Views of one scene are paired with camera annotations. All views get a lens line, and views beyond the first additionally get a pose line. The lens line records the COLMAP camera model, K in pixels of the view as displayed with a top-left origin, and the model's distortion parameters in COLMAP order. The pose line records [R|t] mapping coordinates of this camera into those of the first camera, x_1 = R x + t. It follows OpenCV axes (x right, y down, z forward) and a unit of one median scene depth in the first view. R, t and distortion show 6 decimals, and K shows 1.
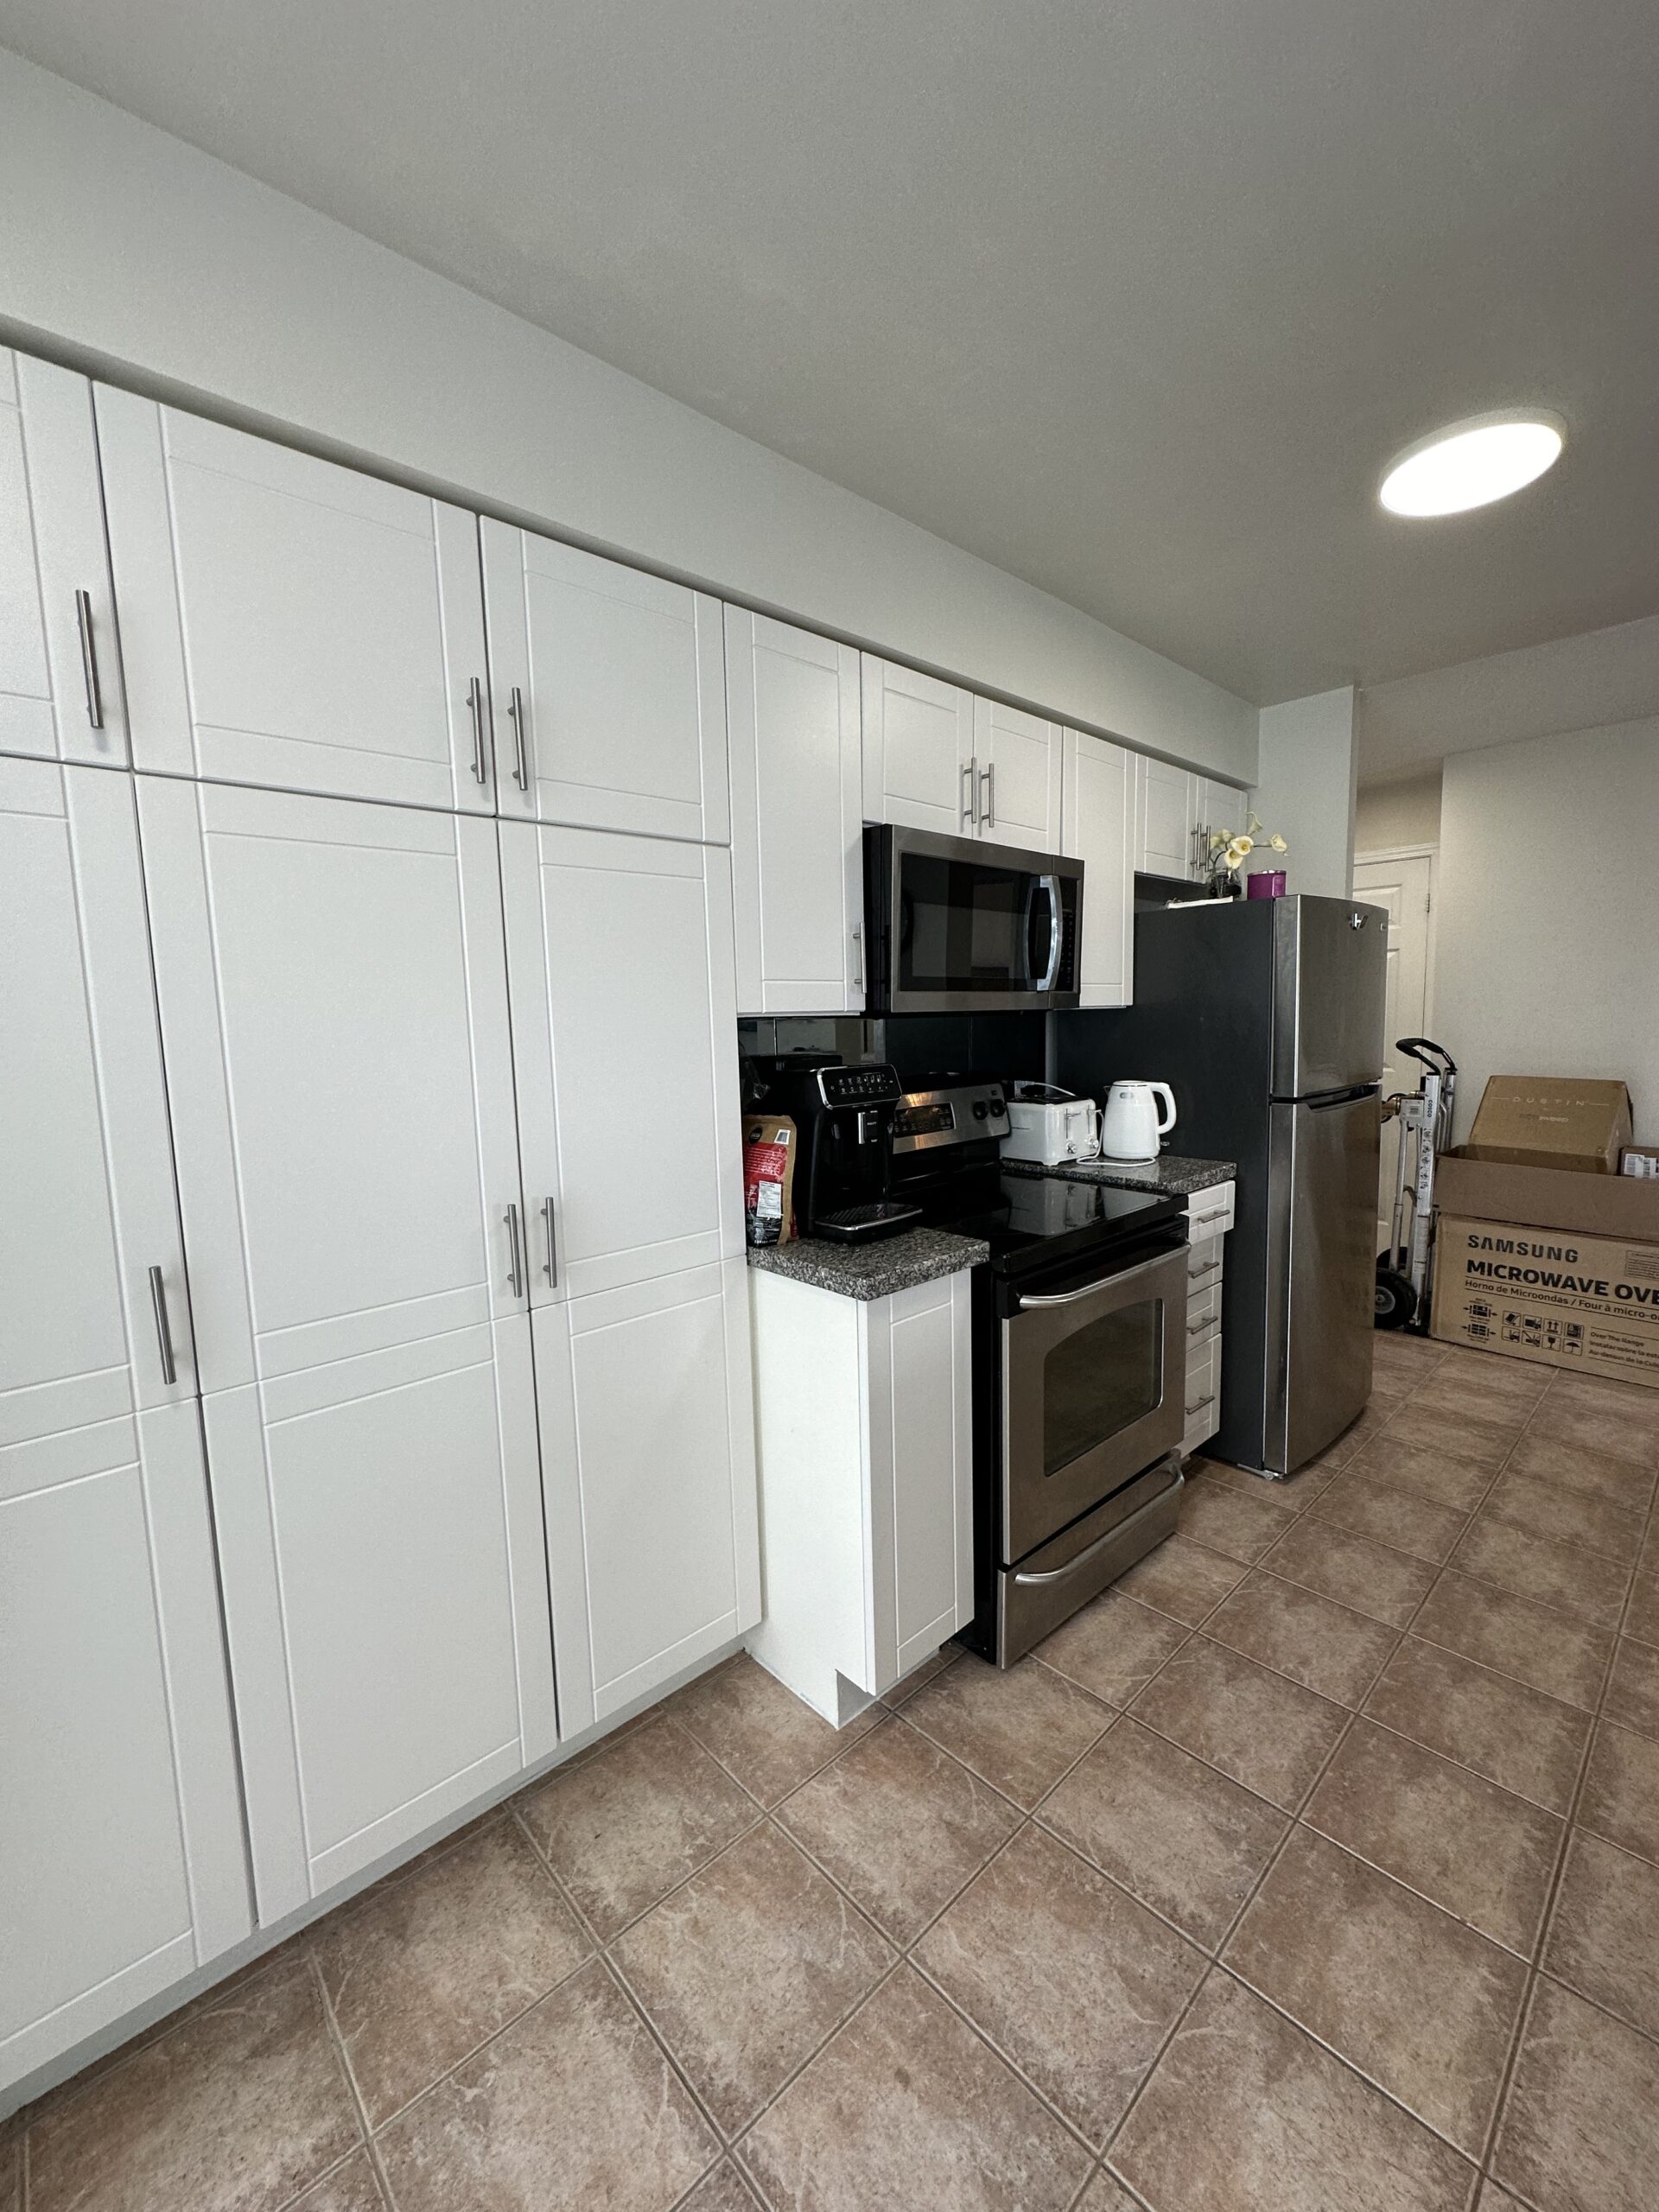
lens RADIAL K [[879.4, 0, 827.6], [0, 879.4, 1105.9], [0, 0, 1]] dist [-0.001803, -0.000123]
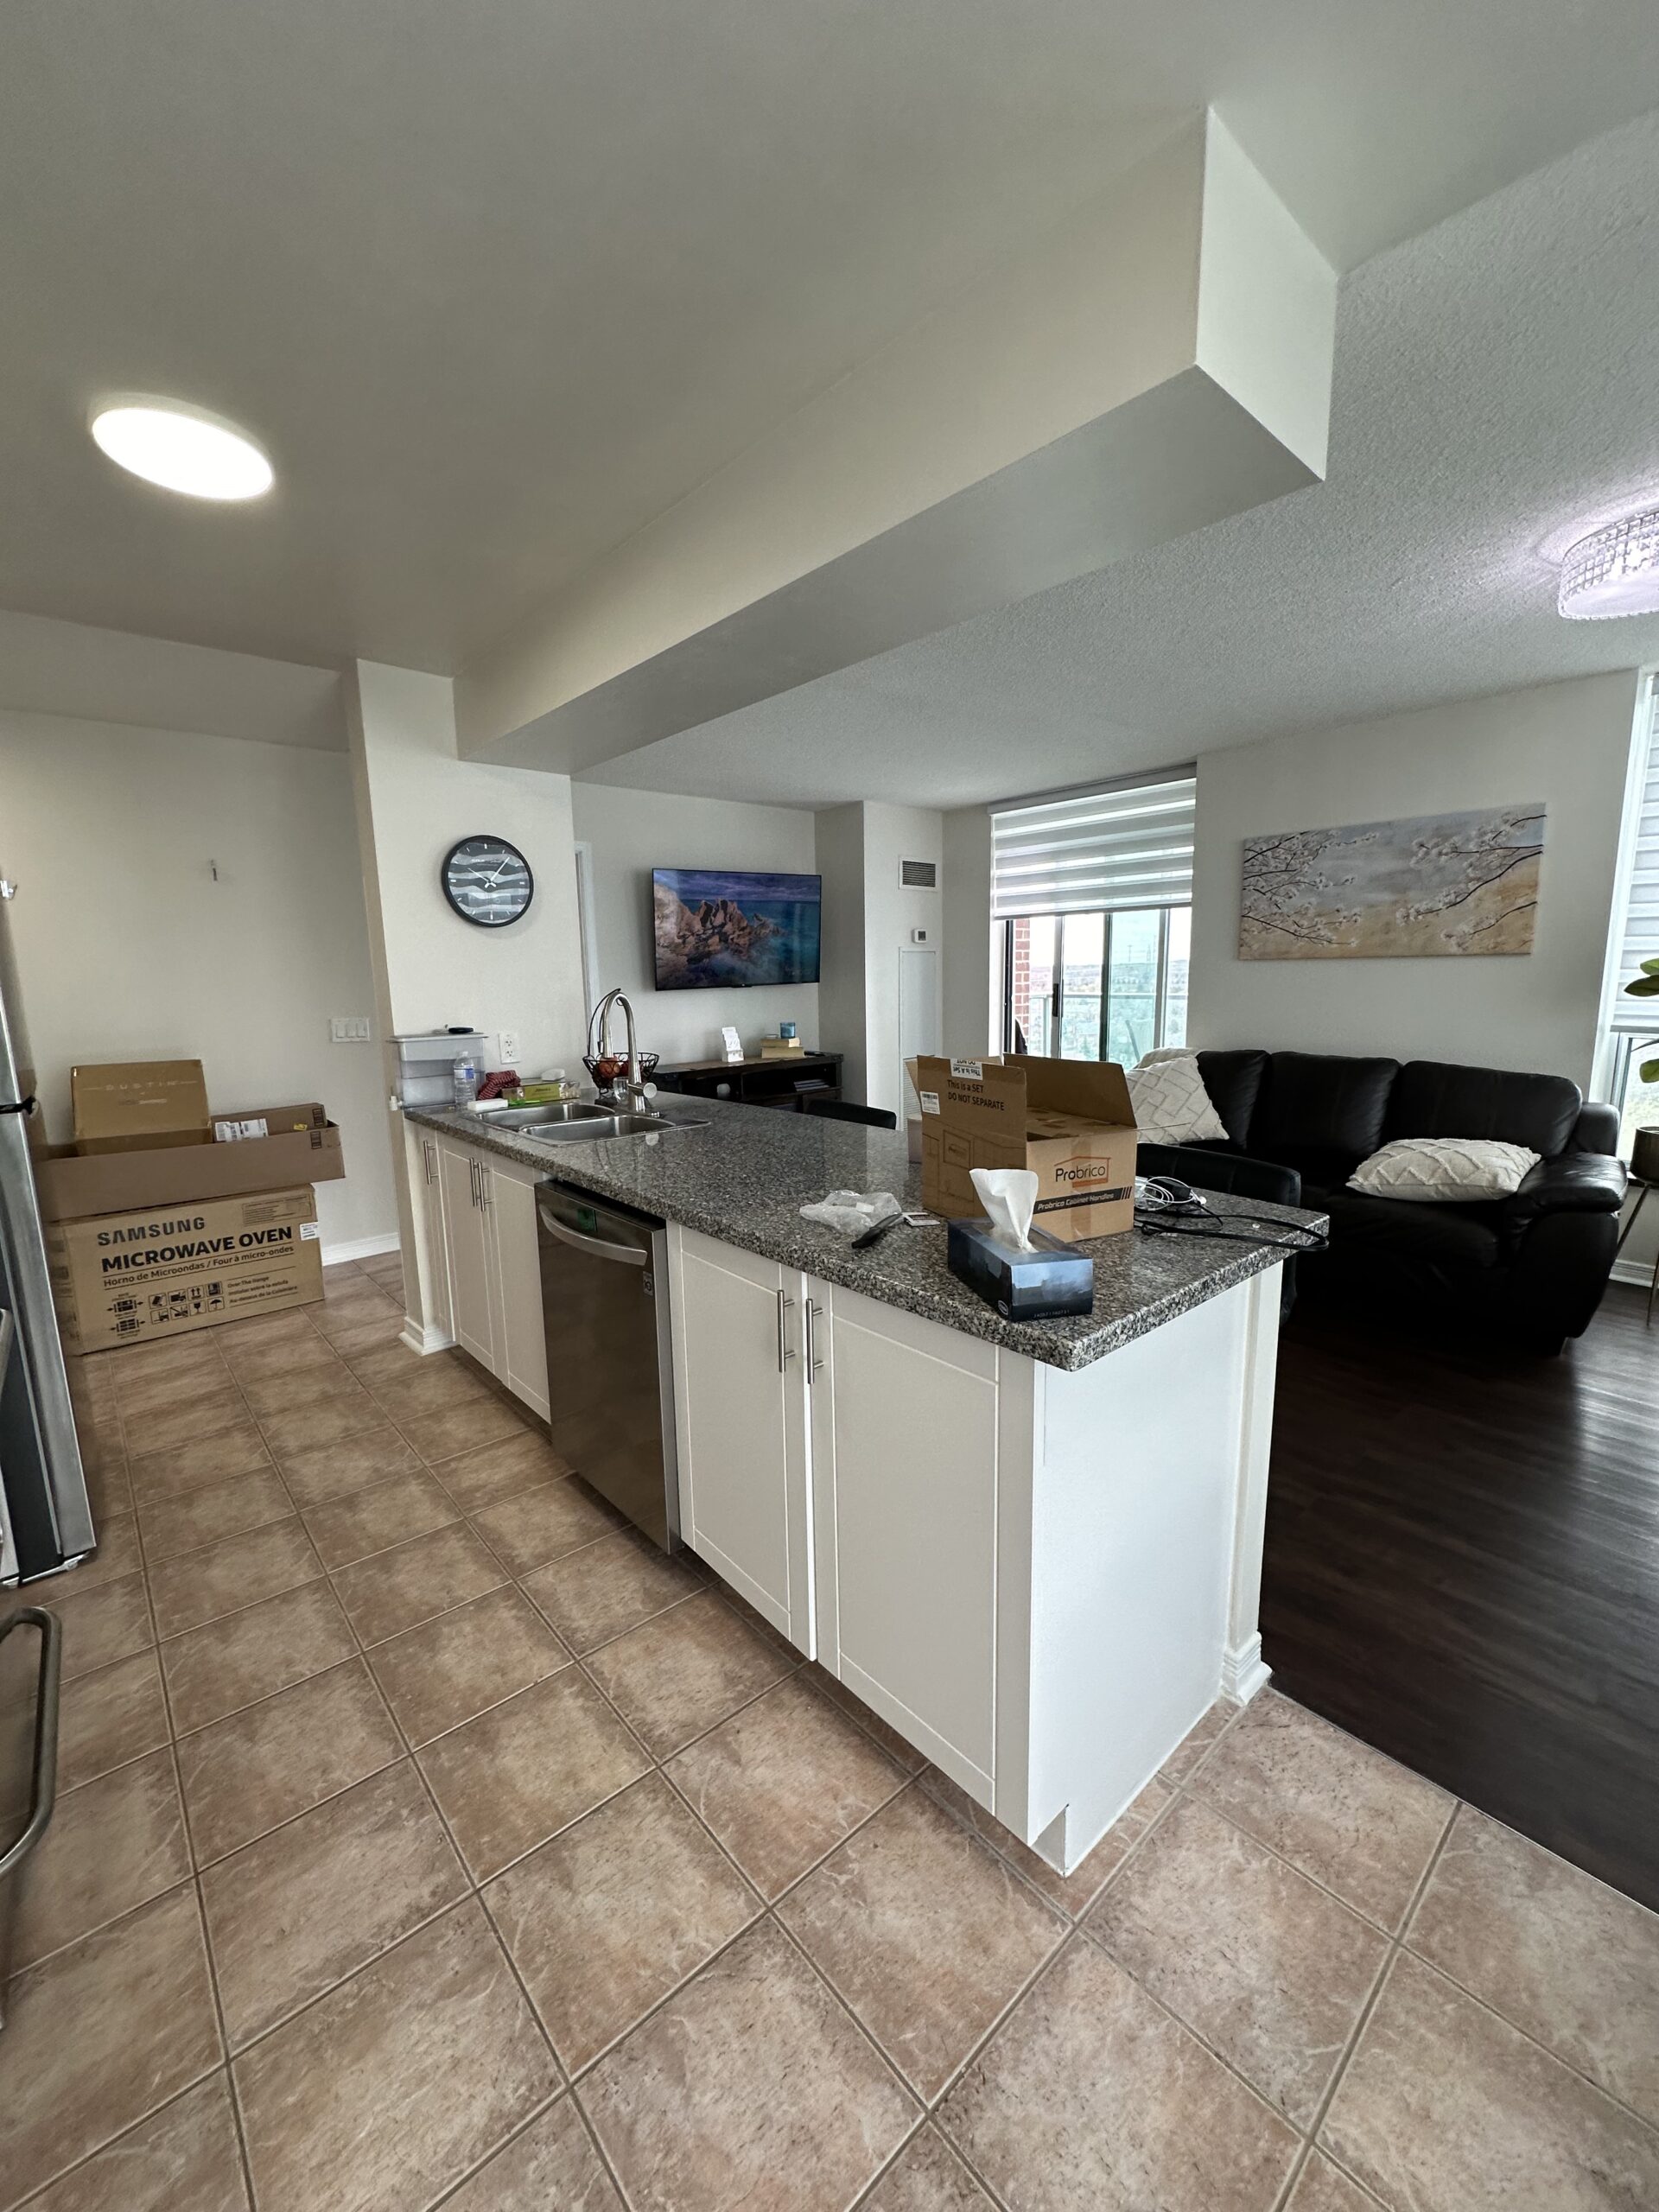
lens RADIAL K [[879.4, 0, 827.6], [0, 879.4, 1105.9], [0, 0, 1]] dist [-0.001803, -0.000123]
pose [[0.018067, -0.131024, 0.991215, -0.339535], [0.125295, 0.983858, 0.127768, -0.022457], [-0.991955, 0.121886, 0.034192, 0.312280]]
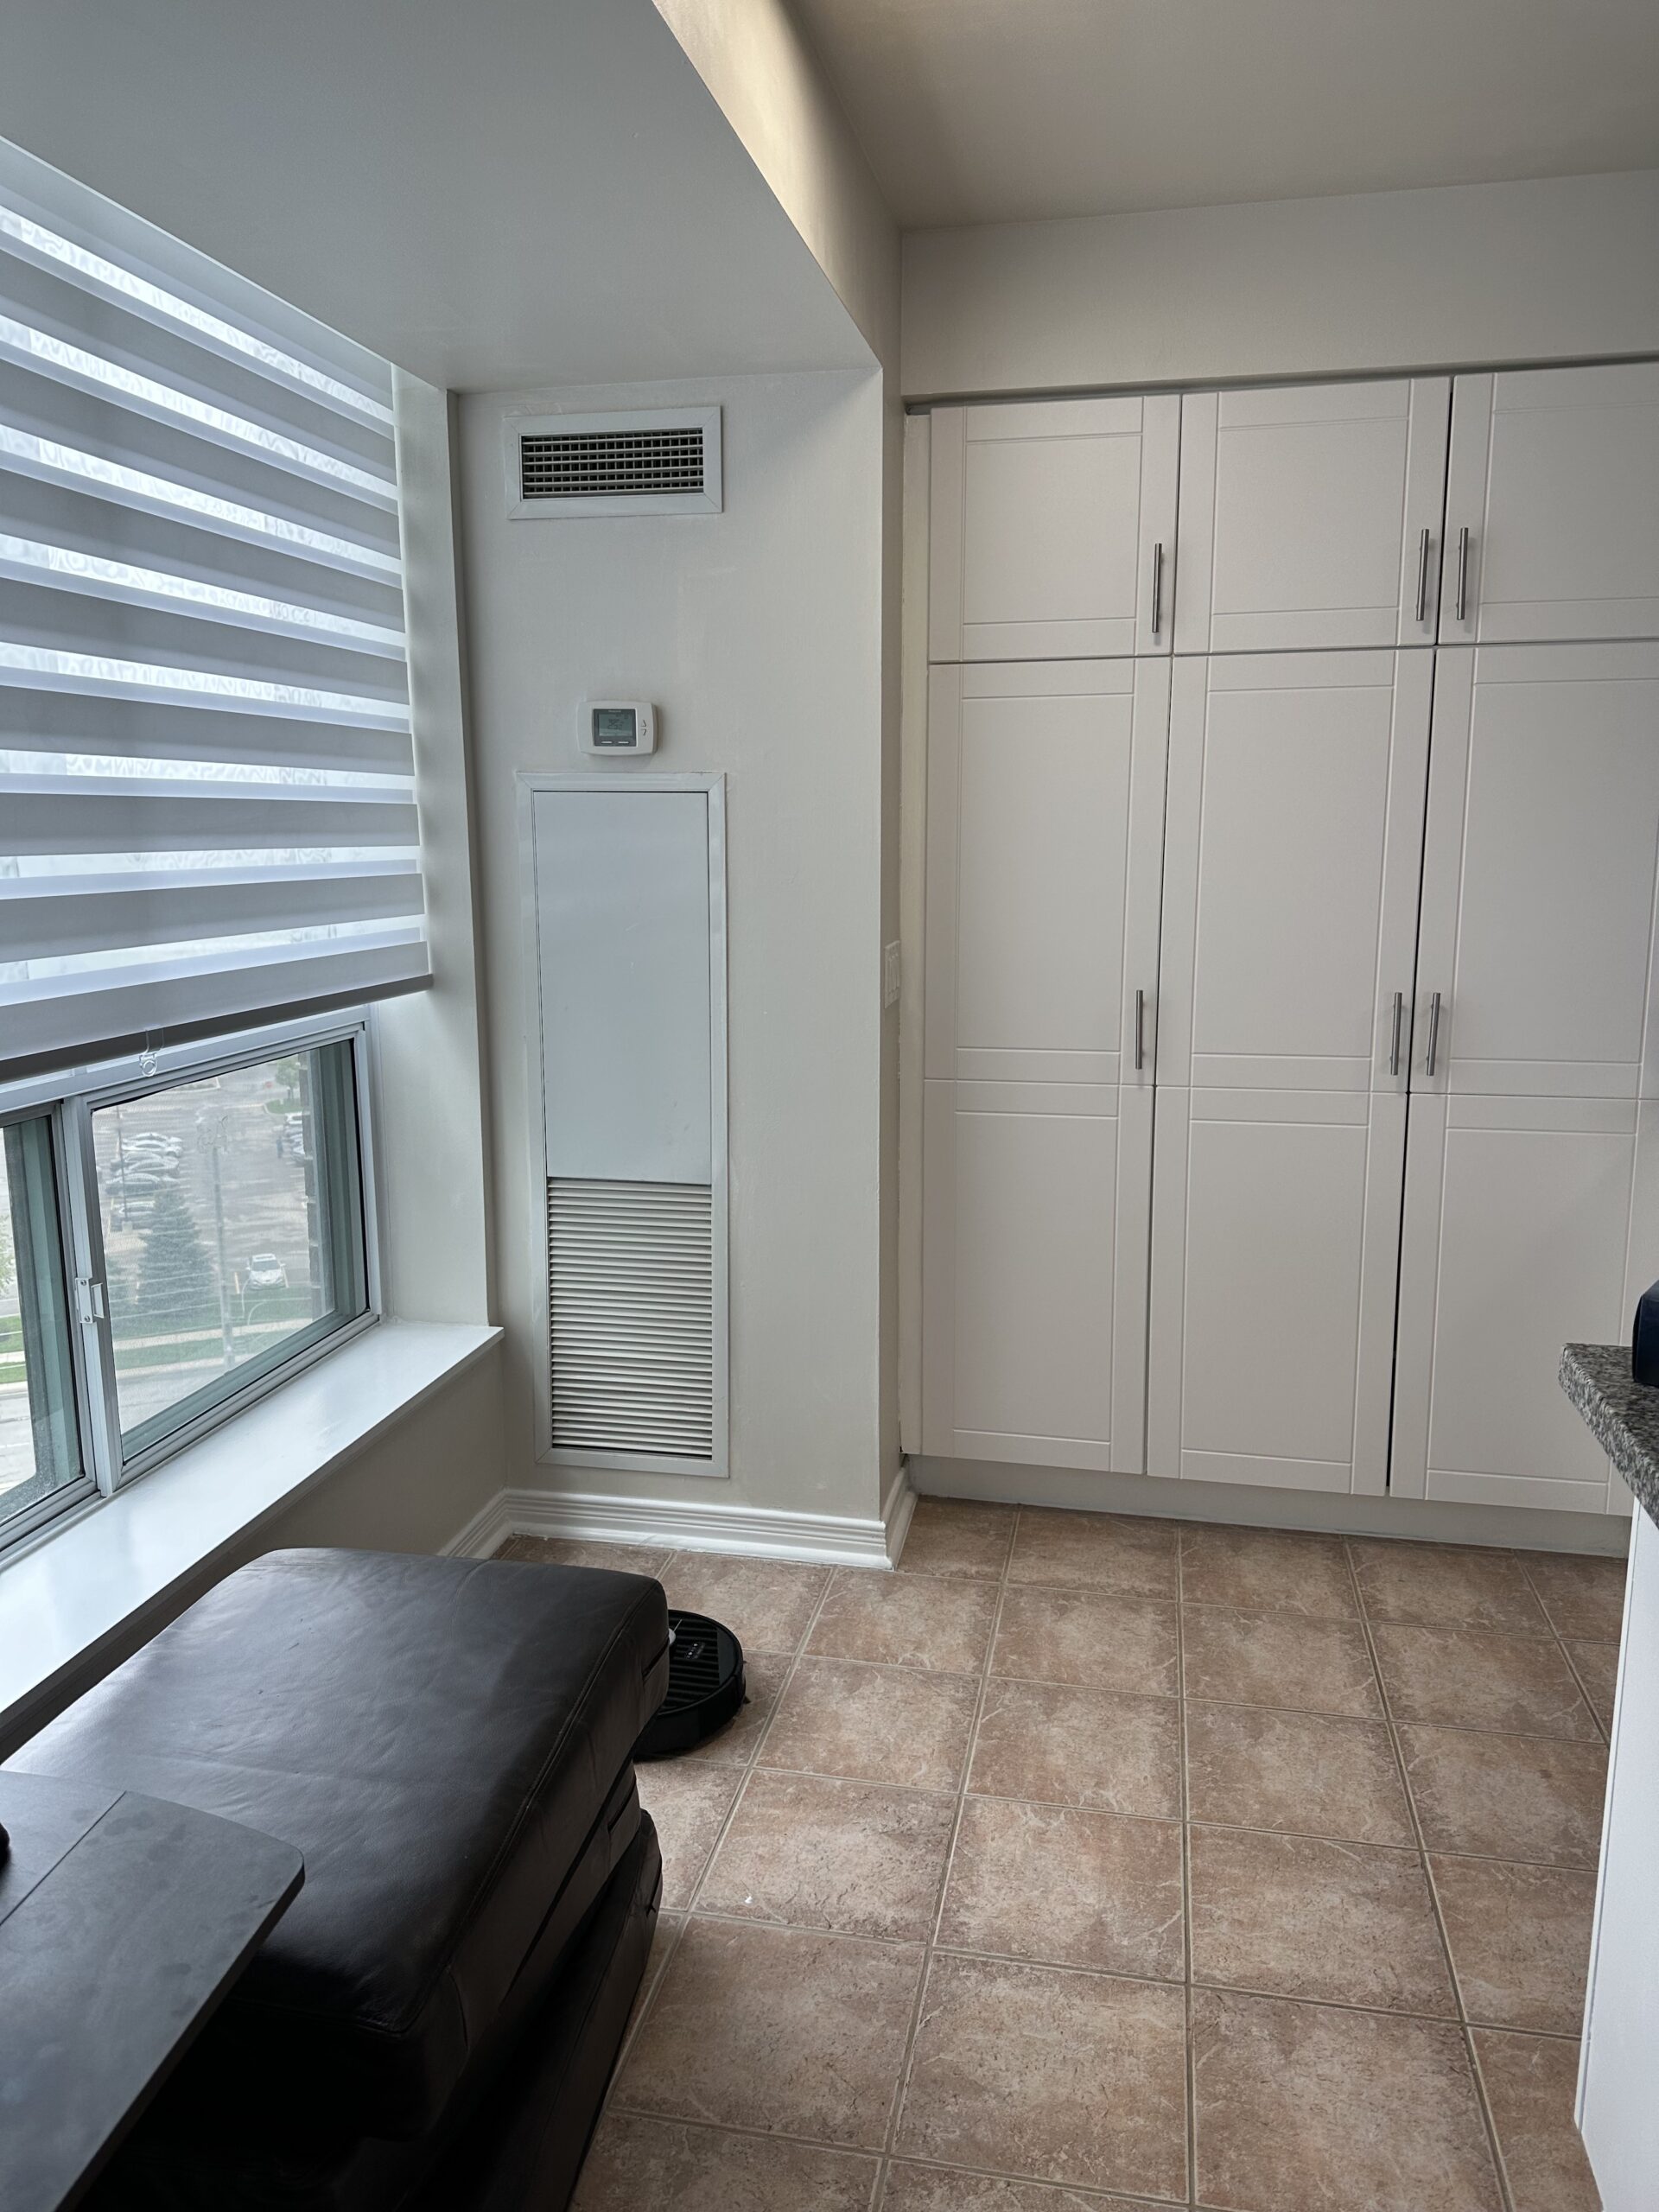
lens RADIAL K [[1569.6, 0, 829.5], [0, 1569.6, 1106.0], [0, 0, 1]] dist [0.002928, -0.004997]
pose [[0.581213, 0.166787, -0.796476, 0.669091], [-0.095010, 0.985985, 0.137140, 0.036979], [0.808186, -0.004034, 0.588913, -0.622701]]
